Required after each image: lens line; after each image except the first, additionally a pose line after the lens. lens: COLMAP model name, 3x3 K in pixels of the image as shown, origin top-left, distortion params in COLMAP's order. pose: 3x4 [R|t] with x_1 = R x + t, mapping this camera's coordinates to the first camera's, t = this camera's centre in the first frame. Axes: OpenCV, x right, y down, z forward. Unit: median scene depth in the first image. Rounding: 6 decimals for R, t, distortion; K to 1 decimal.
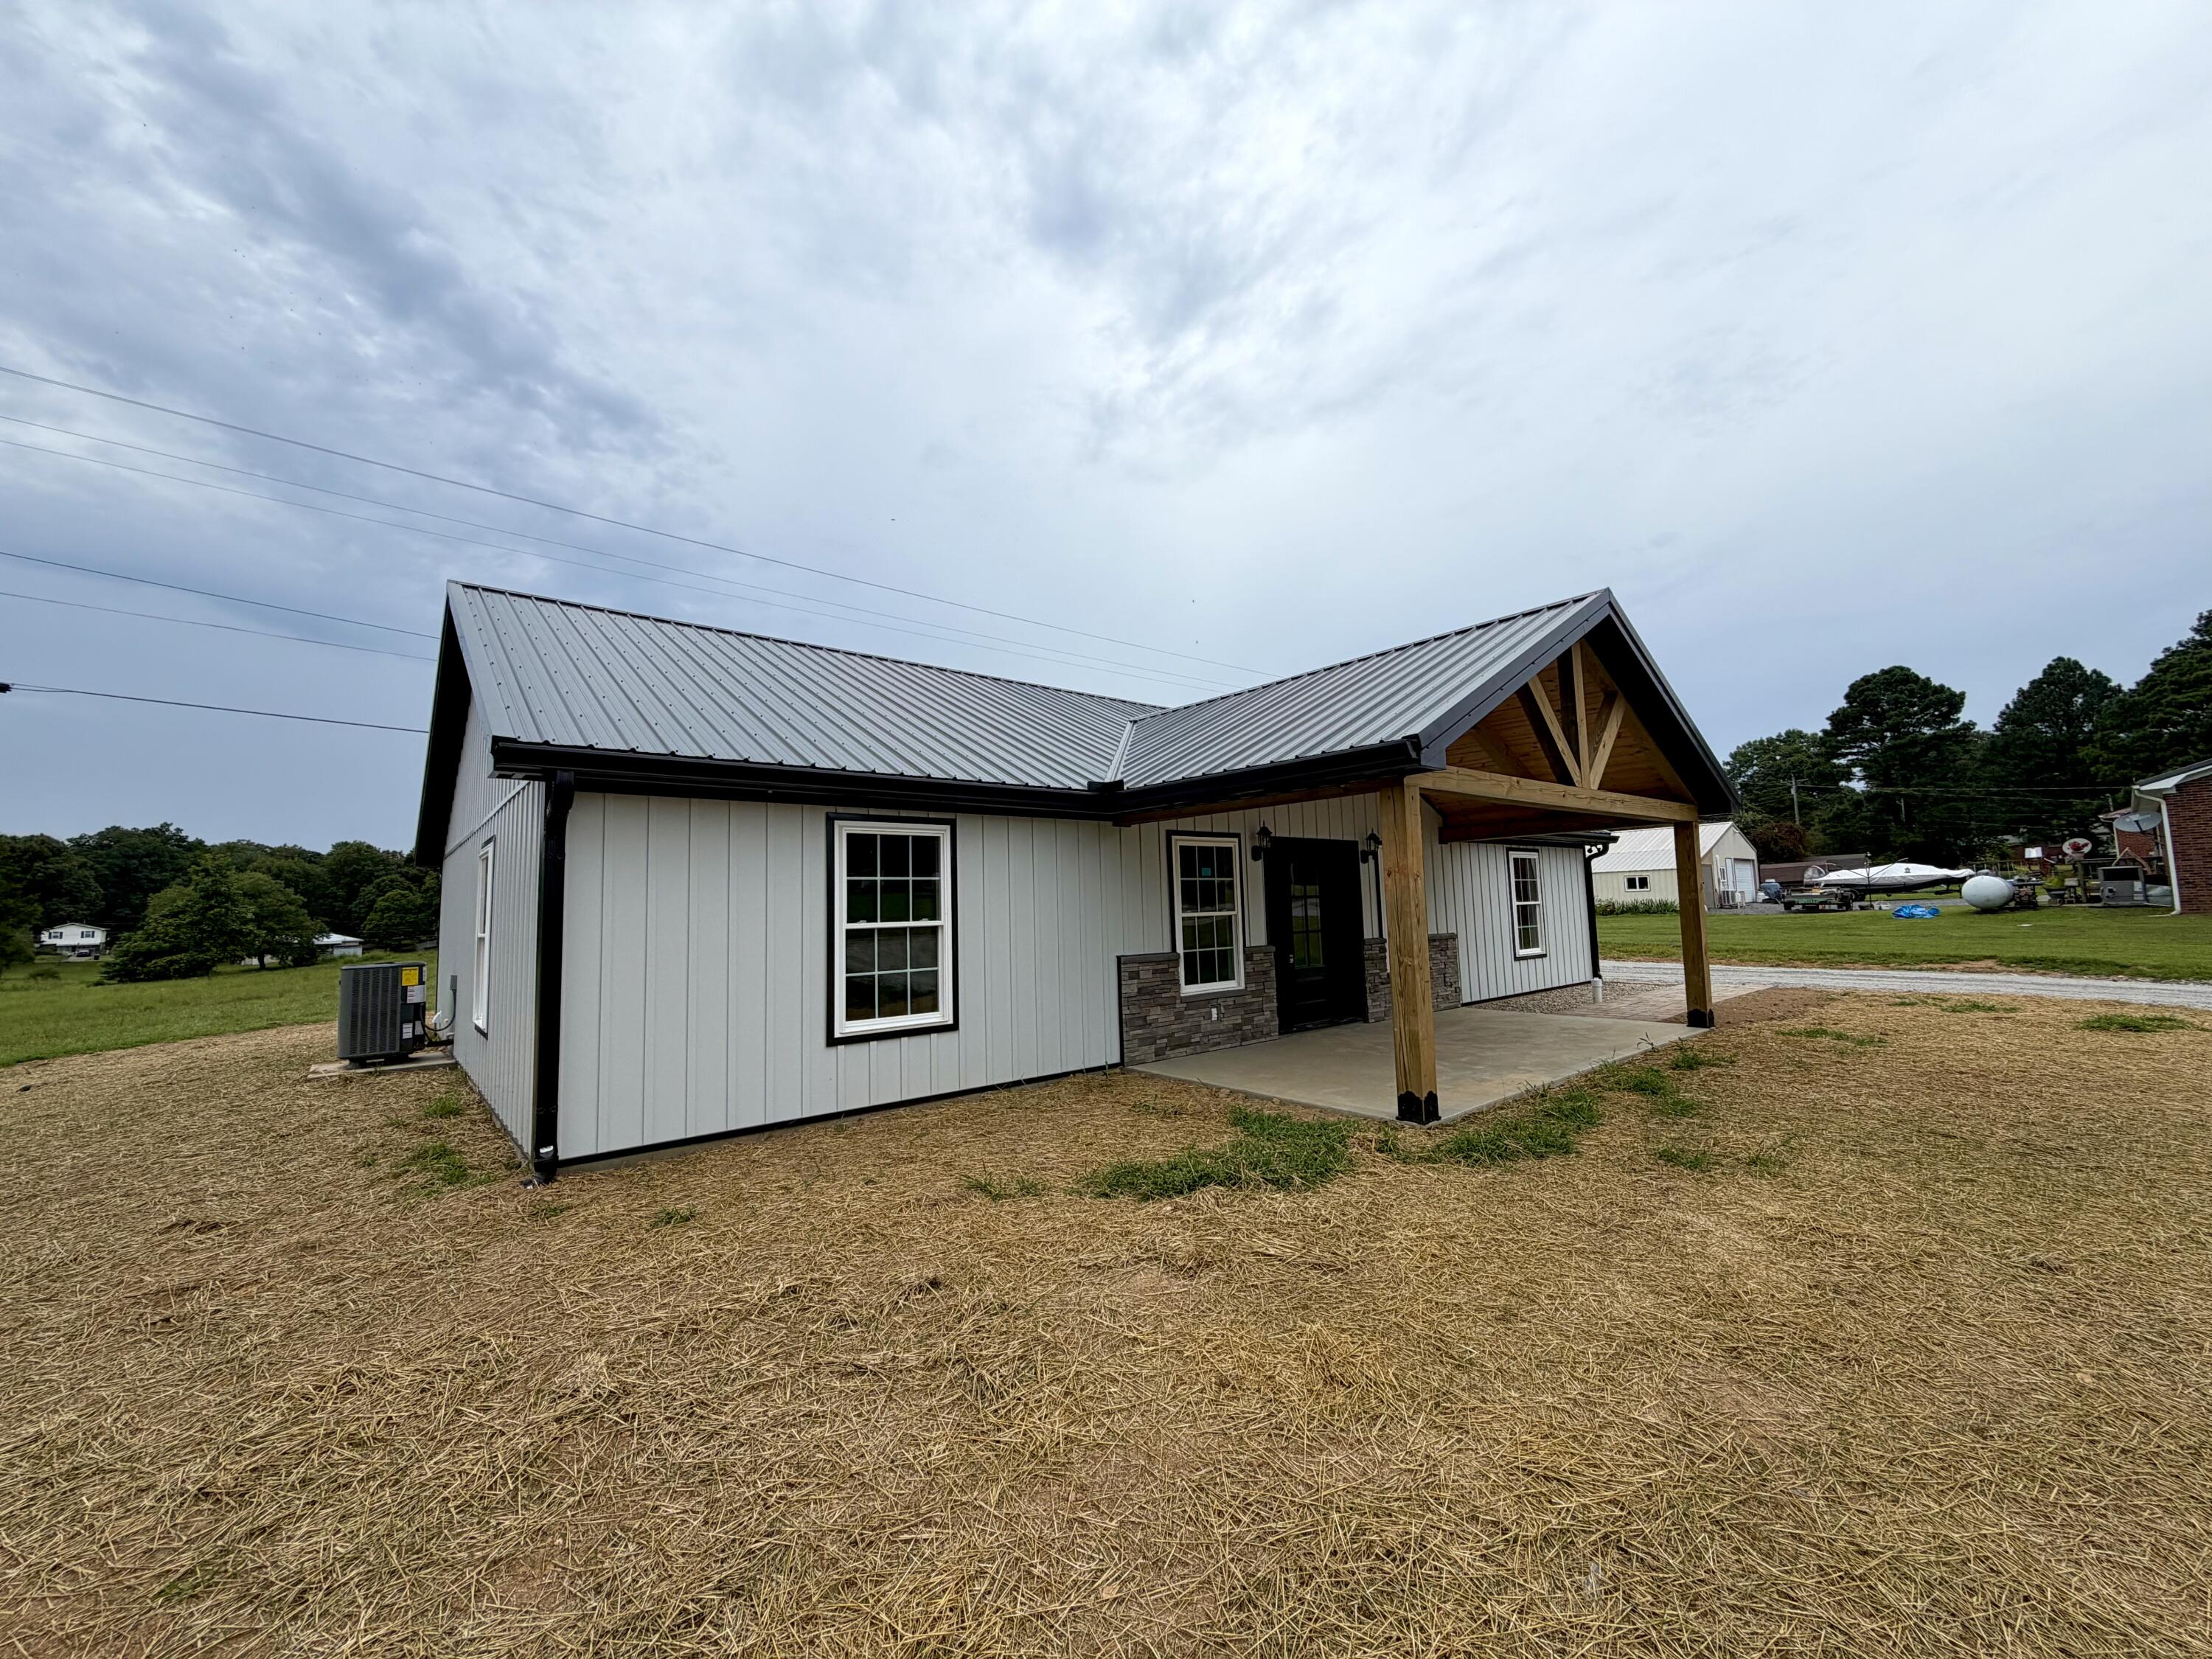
lens RADIAL K [[888.7, 0, 1106.0], [0, 888.7, 829.5], [0, 0, 1]] dist [-0.000165, -0.000078]
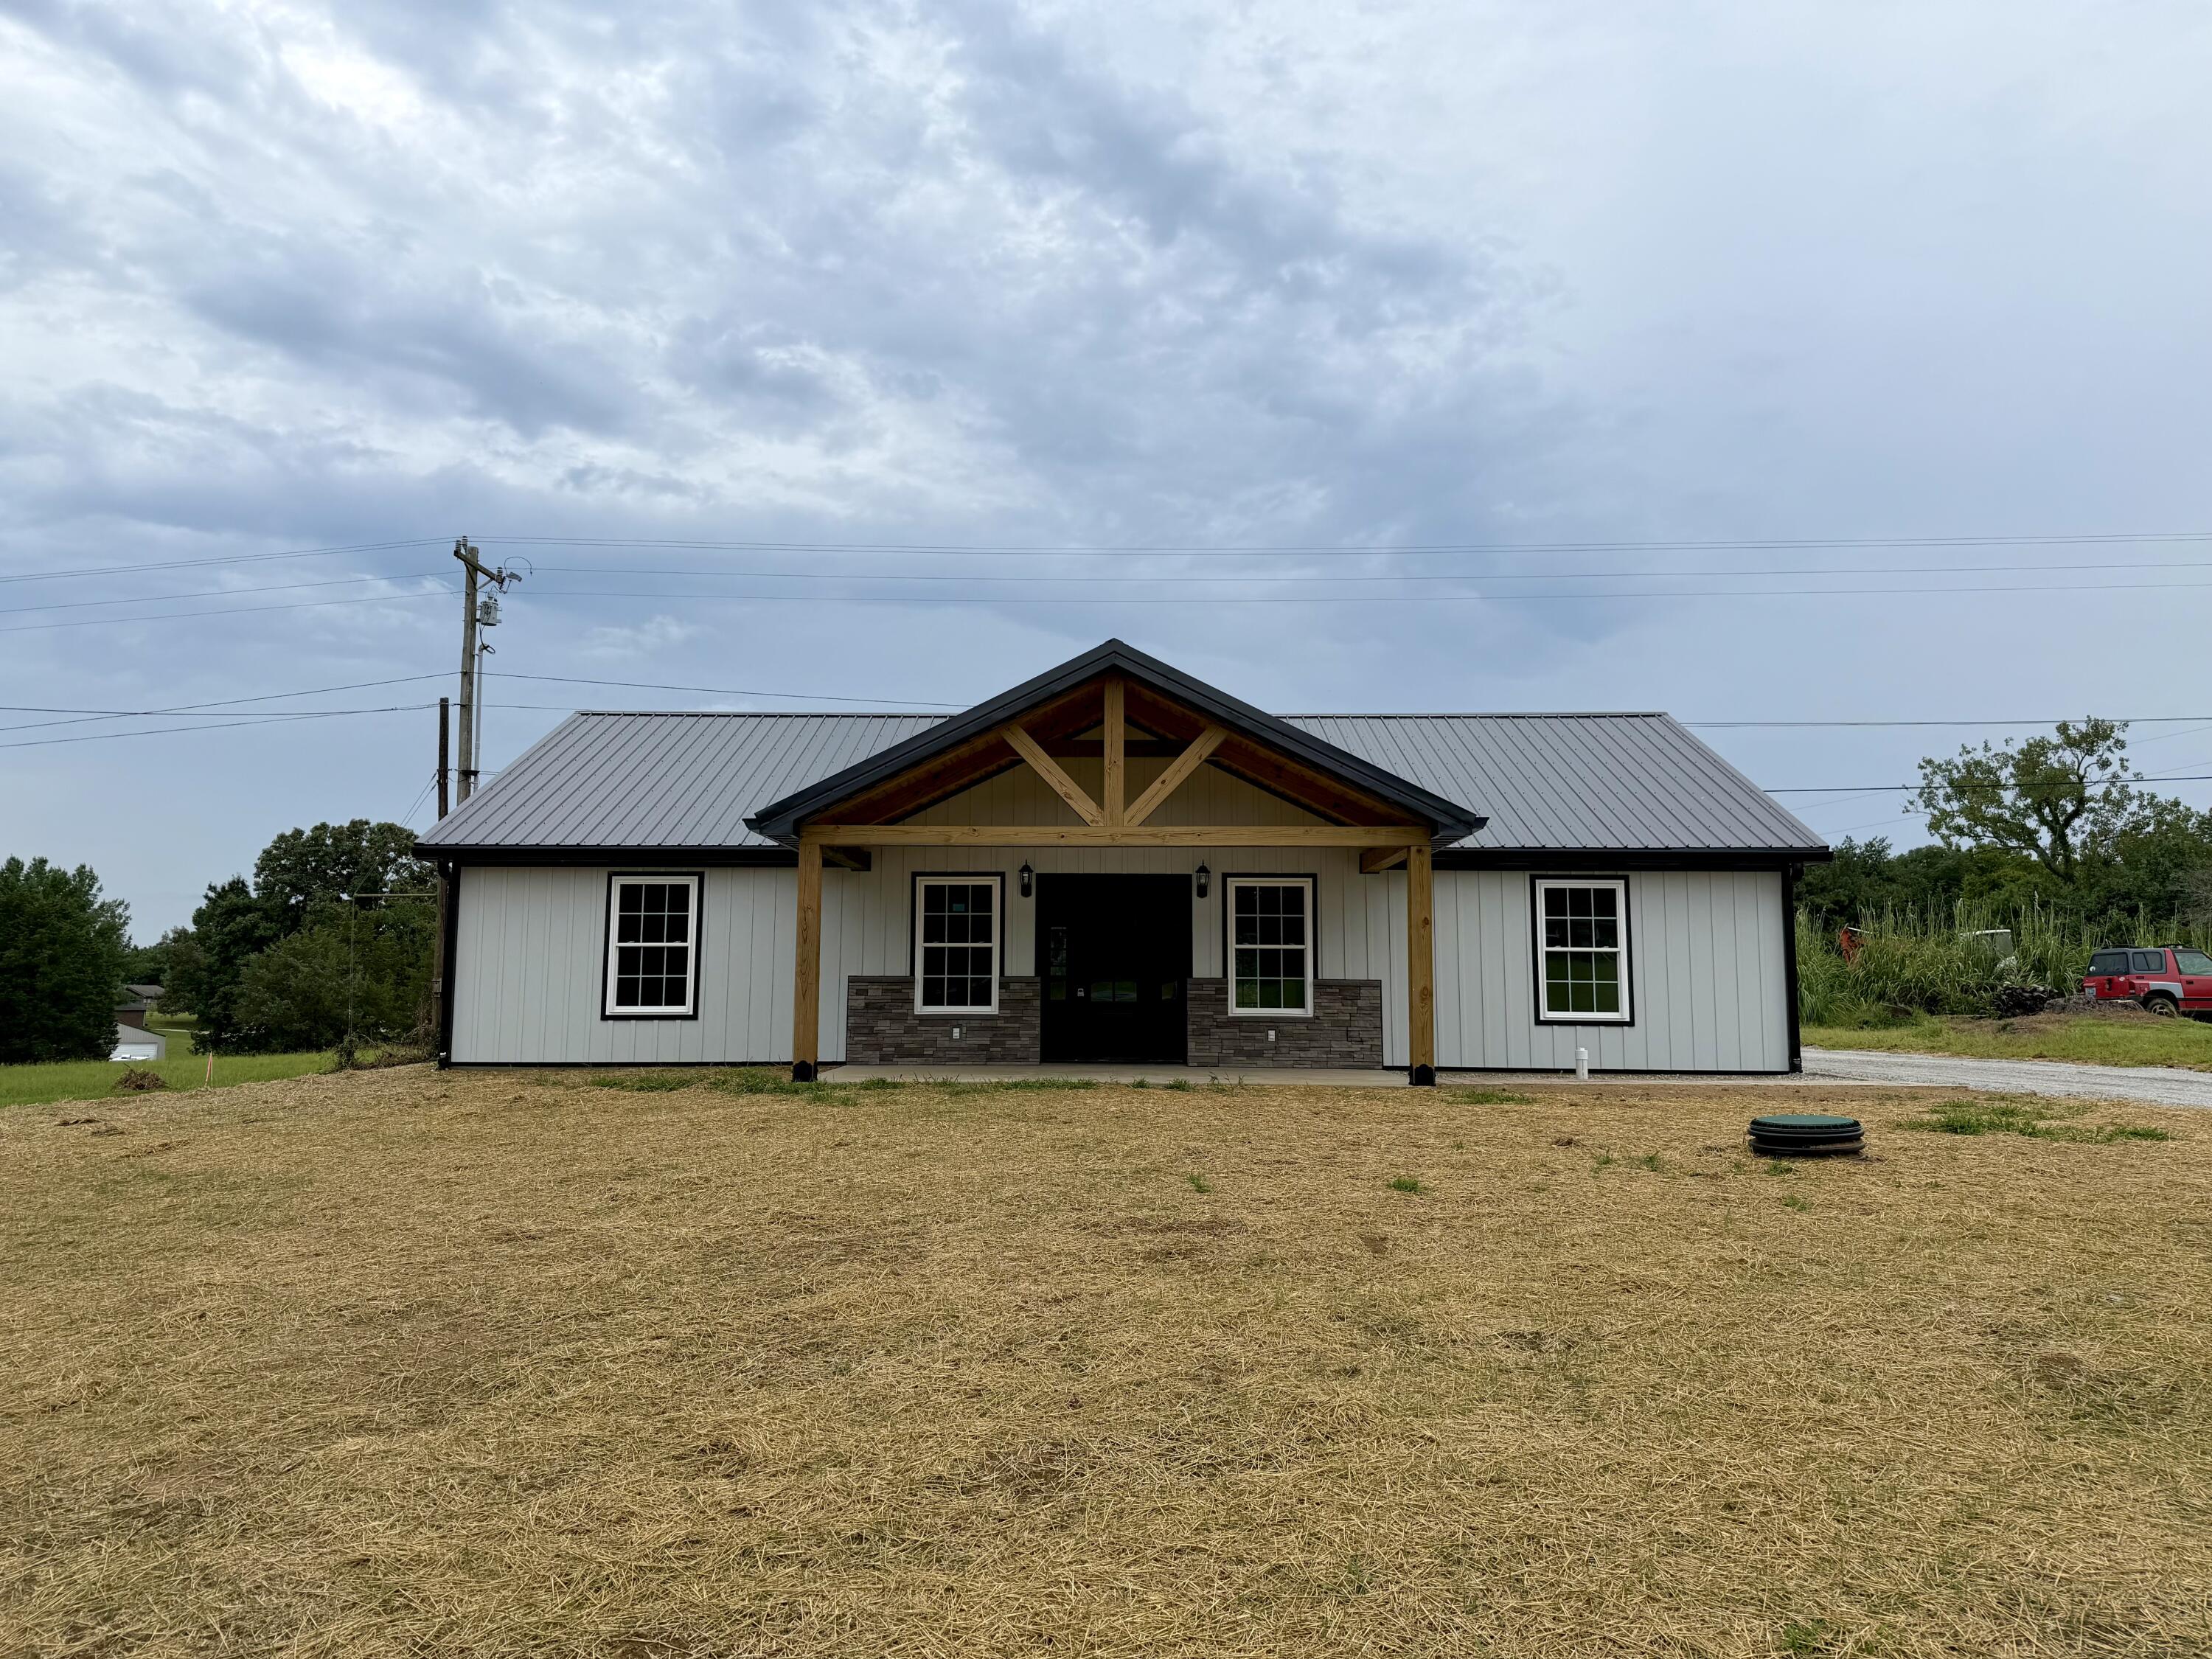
lens RADIAL K [[1537.4, 0, 1100.9], [0, 1537.4, 833.4], [0, 0, 1]] dist [0.161428, -0.233607]
pose [[0.749428, -0.039629, -0.660899, 1.597070], [0.034256, 0.999191, -0.021069, 0.001129], [0.661199, -0.006850, 0.750179, -0.358092]]
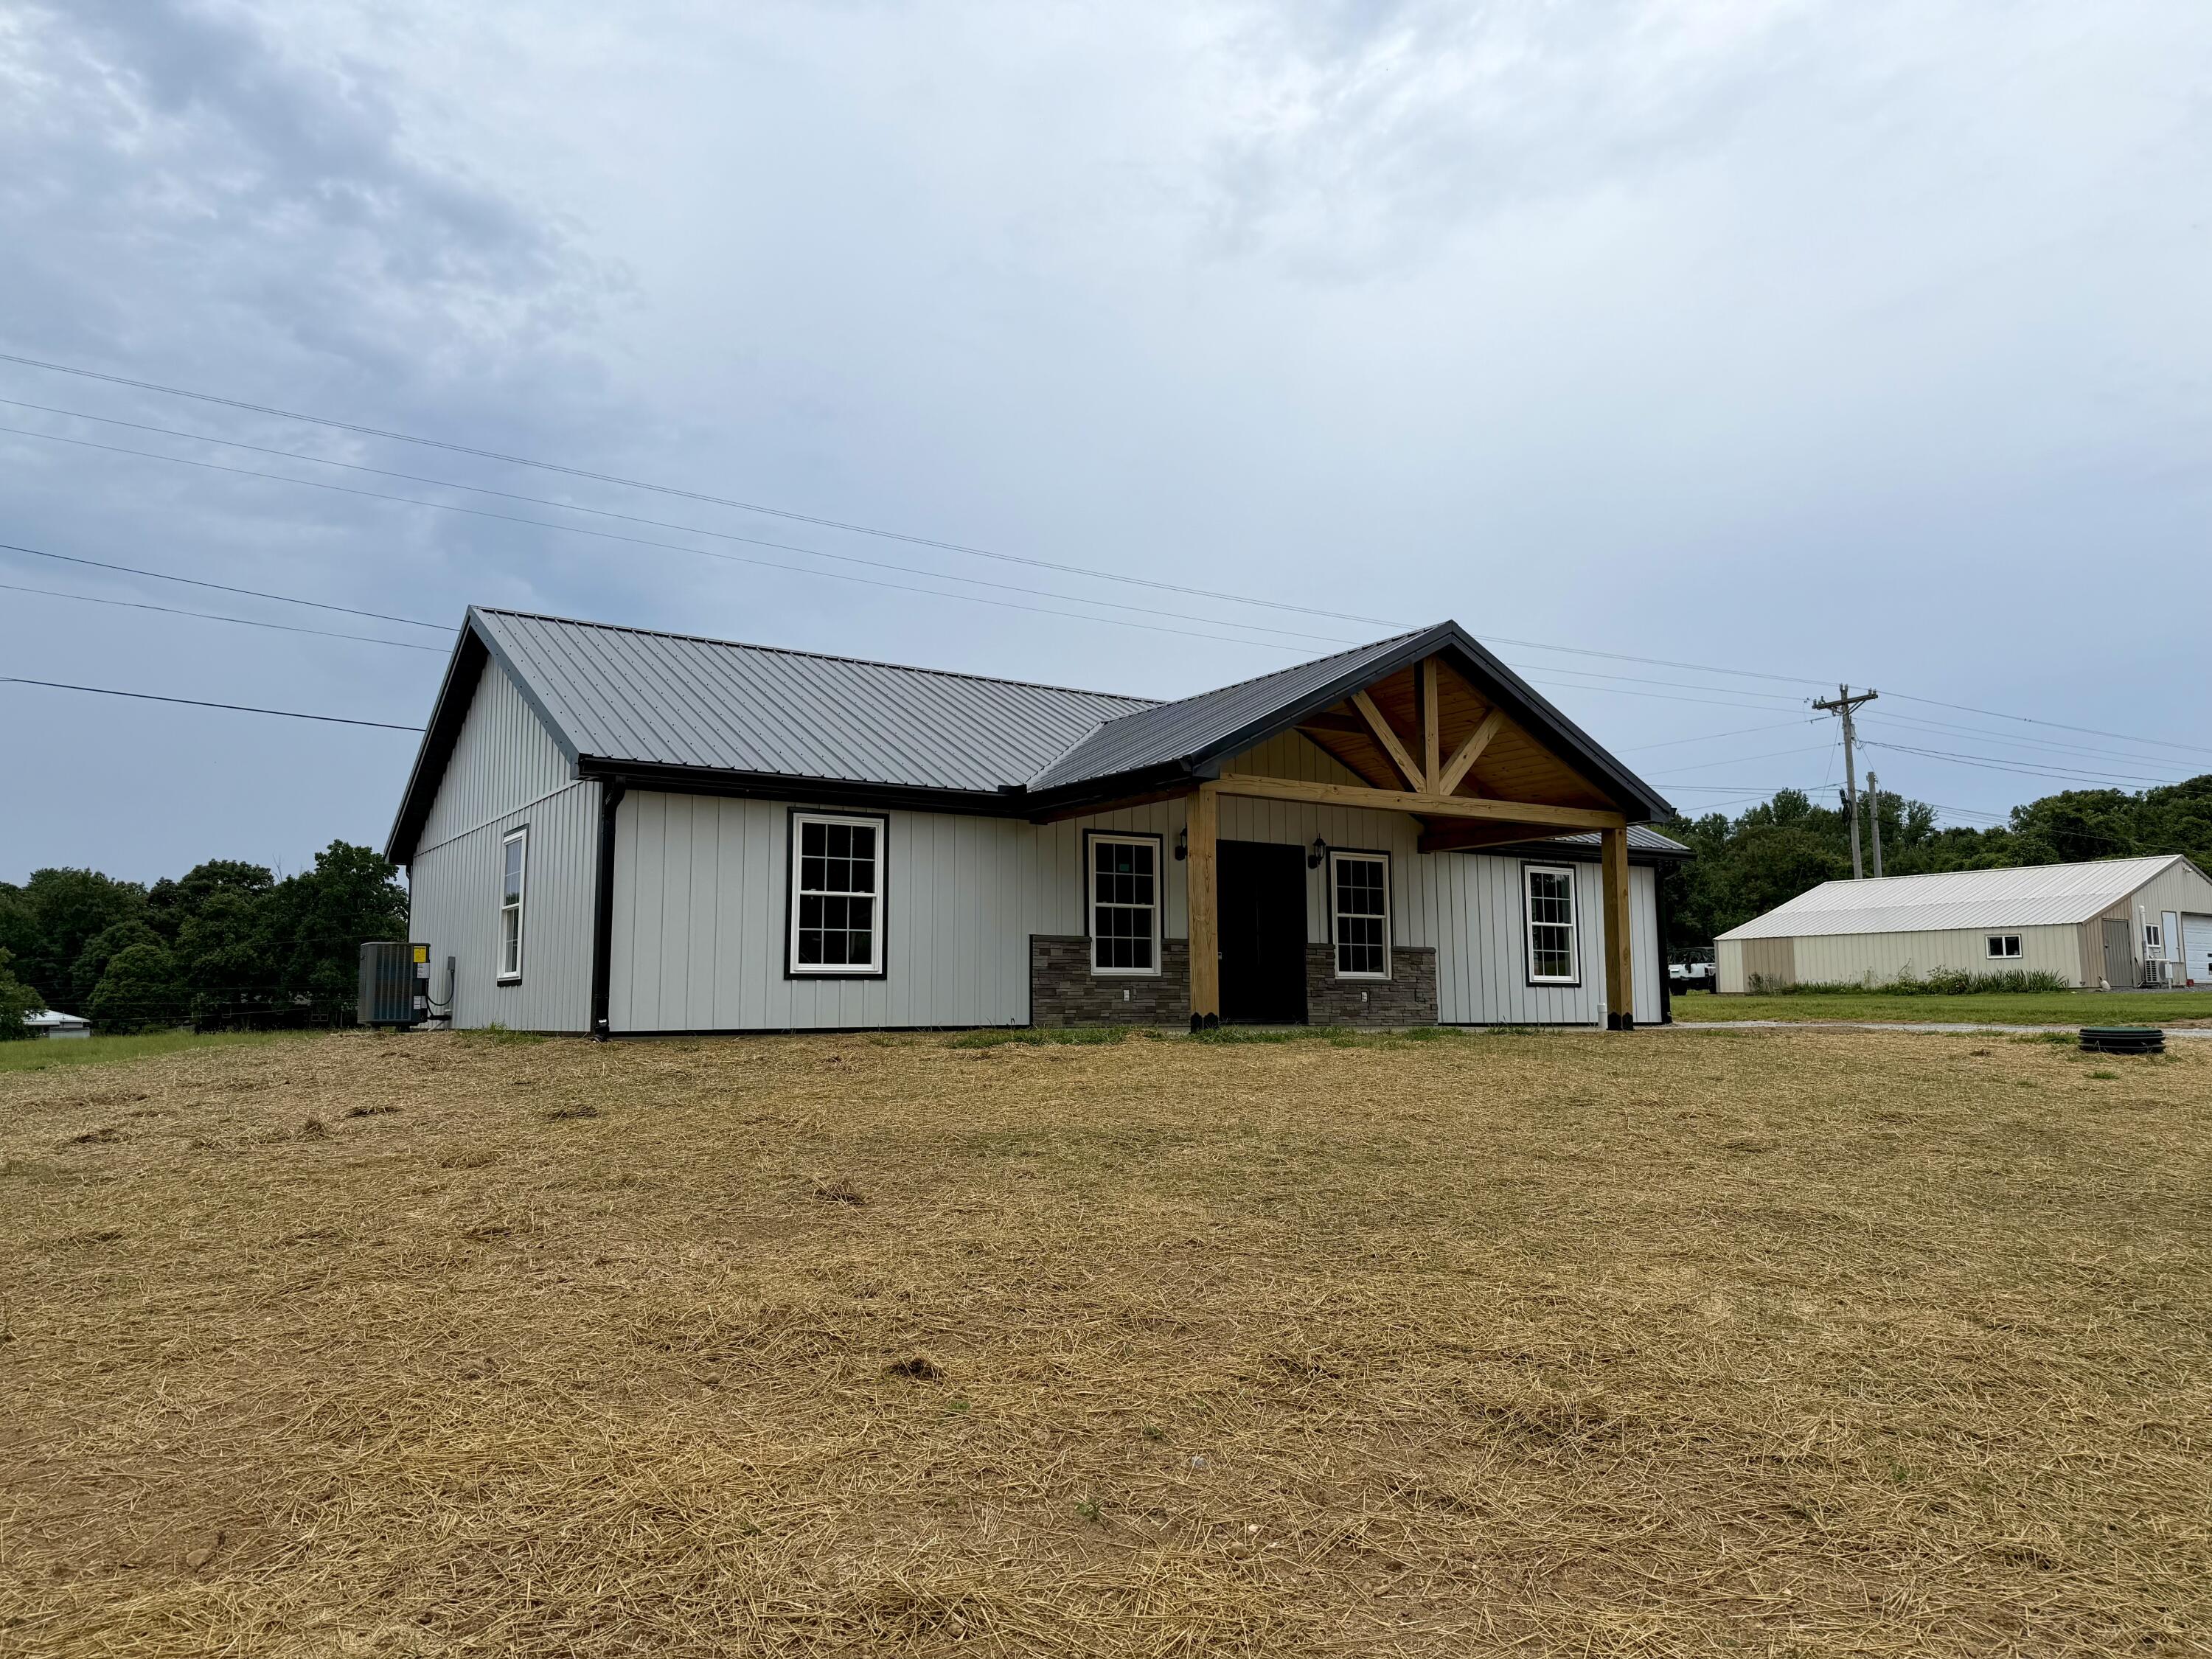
lens RADIAL K [[1537.4, 0, 1100.9], [0, 1537.4, 833.4], [0, 0, 1]] dist [0.161428, -0.233607]
pose [[0.993579, 0.011190, -0.112590, 0.309806], [-0.013592, 0.999695, -0.020596, 0.046515], [0.112325, 0.021994, 0.993428, -0.936851]]
